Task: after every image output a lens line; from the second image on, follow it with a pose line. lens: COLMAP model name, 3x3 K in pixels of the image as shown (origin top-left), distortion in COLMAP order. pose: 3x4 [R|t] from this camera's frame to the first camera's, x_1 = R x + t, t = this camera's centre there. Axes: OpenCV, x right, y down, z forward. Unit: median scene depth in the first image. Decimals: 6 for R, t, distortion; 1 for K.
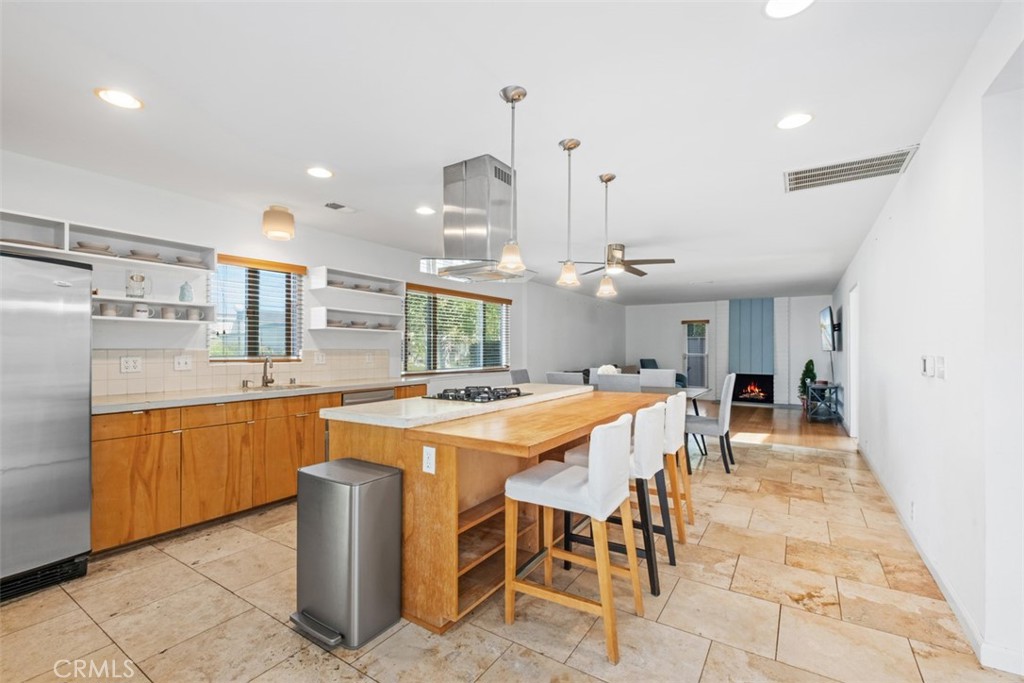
lens RADIAL K [[439.6, 0, 507.7], [0, 439.6, 351.4], [0, 0, 1]] dist [-0.003325, -0.000835]
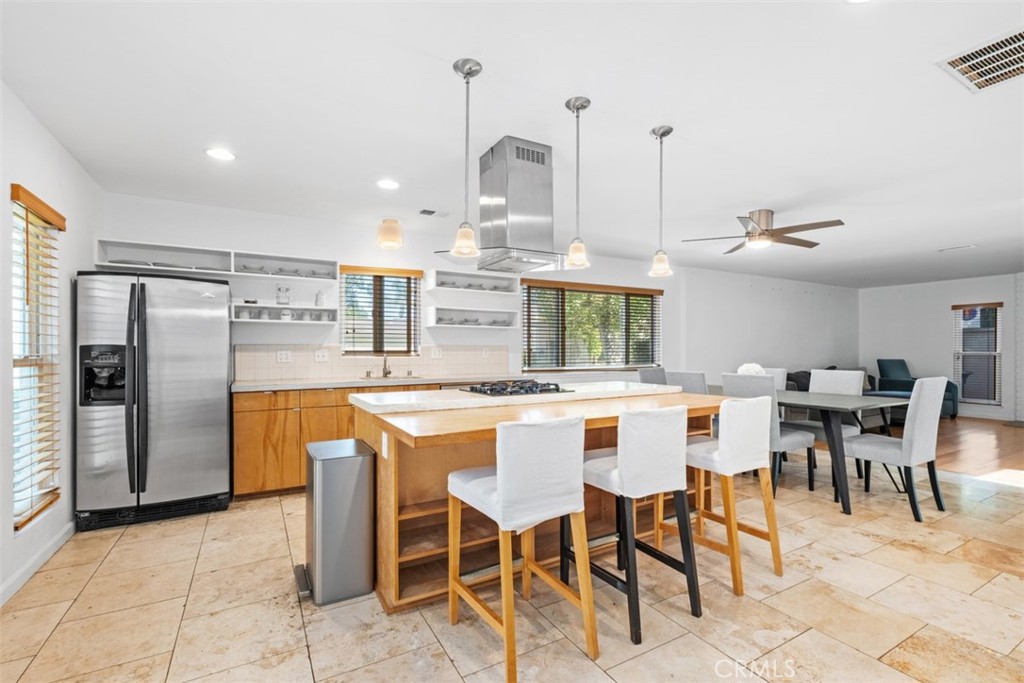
lens RADIAL K [[452.2, 0, 512.3], [0, 452.2, 354.6], [0, 0, 1]] dist [0.016960, -0.011070]
pose [[0.890954, 0.002608, -0.454085, 0.357227], [0.000441, 0.999978, 0.006608, 0.015982], [0.454093, -0.006088, 0.890934, 0.111160]]
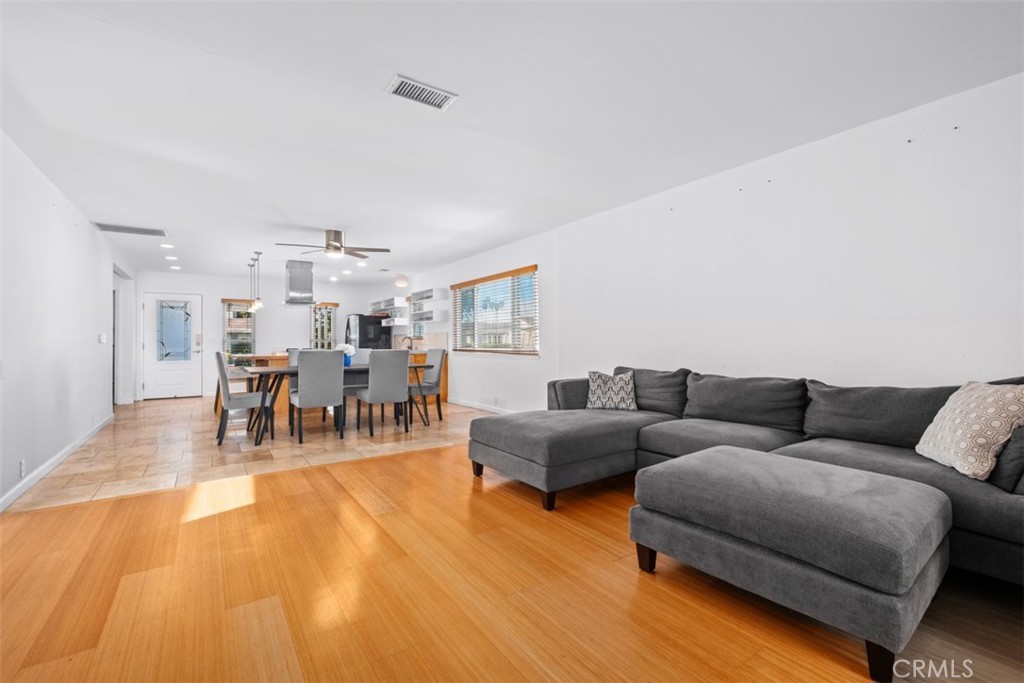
lens RADIAL K [[446.4, 0, 508.7], [0, 446.4, 334.2], [0, 0, 1]] dist [-0.000583, -0.000392]
pose [[-0.379314, -0.012538, -0.925183, 1.765938], [0.005608, 0.999859, -0.015849, 0.046534], [0.925251, -0.011200, -0.379190, 2.933830]]
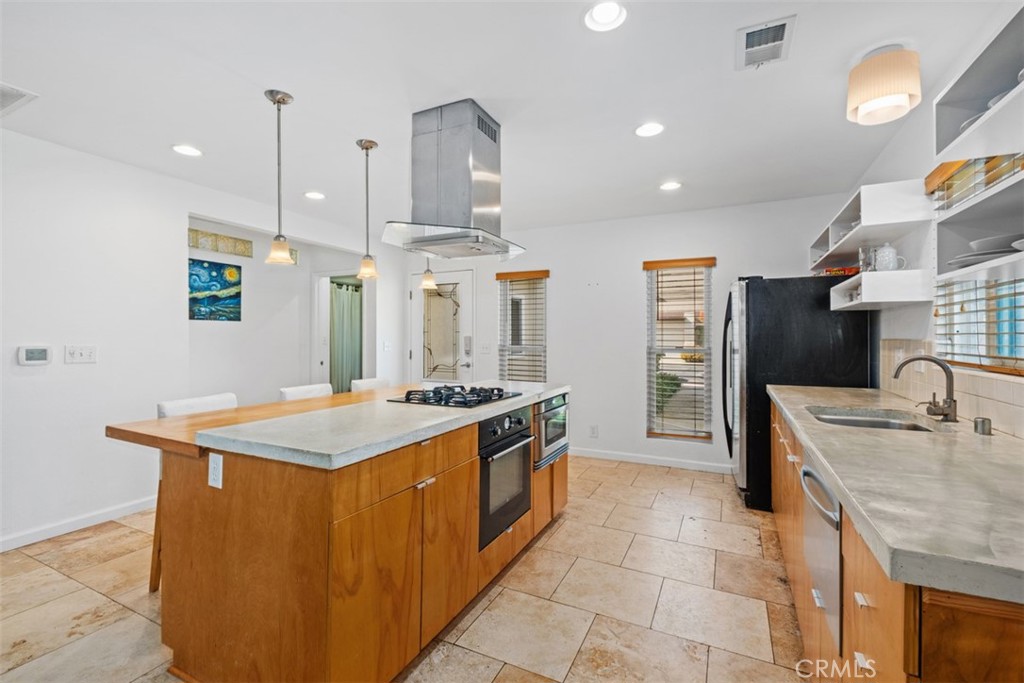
lens RADIAL K [[446.4, 0, 508.7], [0, 446.4, 334.2], [0, 0, 1]] dist [-0.000583, -0.000392]
pose [[-0.992095, 0.000869, -0.125485, -0.053616], [0.001318, 0.999993, -0.003490, -0.012322], [0.125481, -0.003628, -0.992089, 1.737584]]
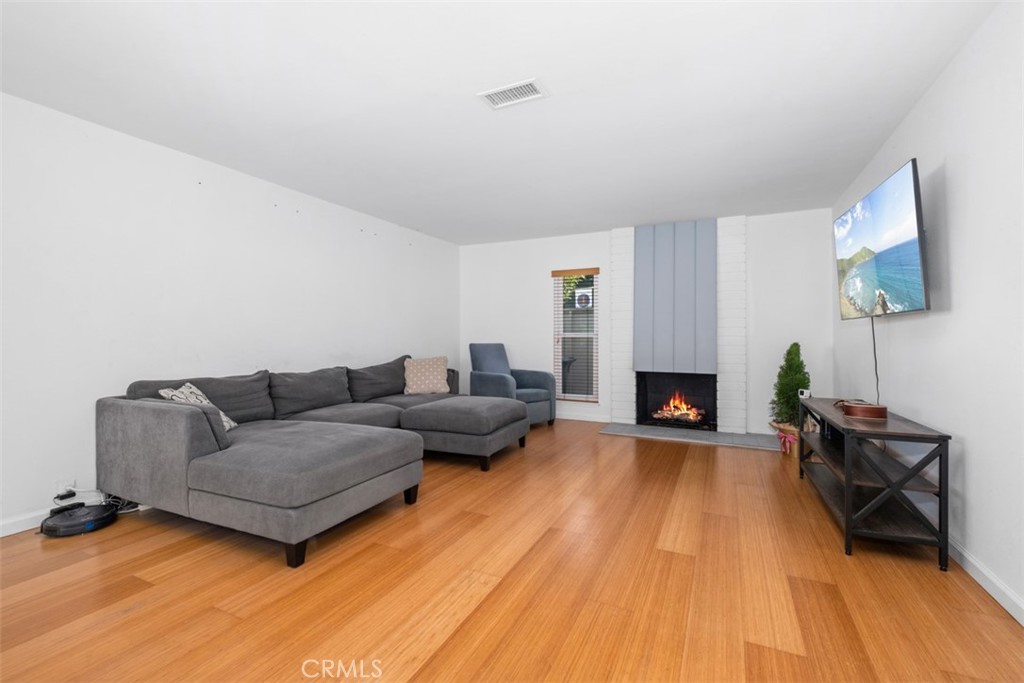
lens RADIAL K [[440.9, 0, 510.5], [0, 440.9, 337.5], [0, 0, 1]] dist [0.000865, -0.000122]
pose [[0.991076, -0.001317, 0.133292, 1.001729], [0.001444, 0.999999, -0.000859, 0.039599], [-0.133290, 0.001044, 0.991077, 1.745769]]
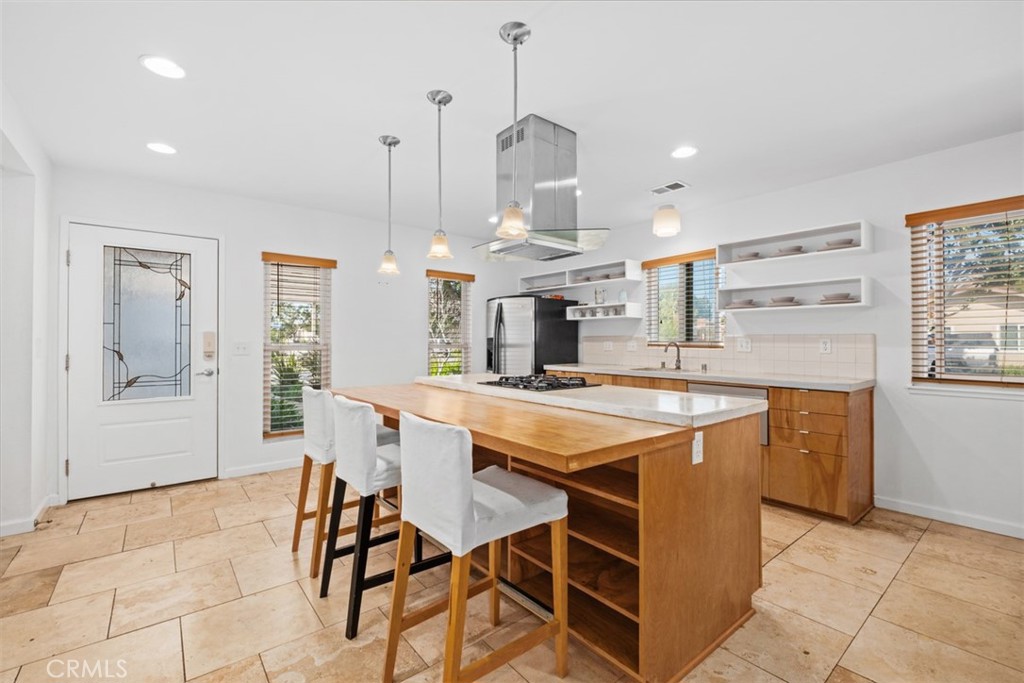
lens RADIAL K [[440.9, 0, 510.5], [0, 440.9, 337.5], [0, 0, 1]] dist [0.000865, -0.000122]
pose [[-0.300428, -0.006214, -0.953784, 0.774553], [-0.002626, 0.999980, -0.005688, 0.009460], [0.953801, 0.000796, -0.300438, 1.156516]]
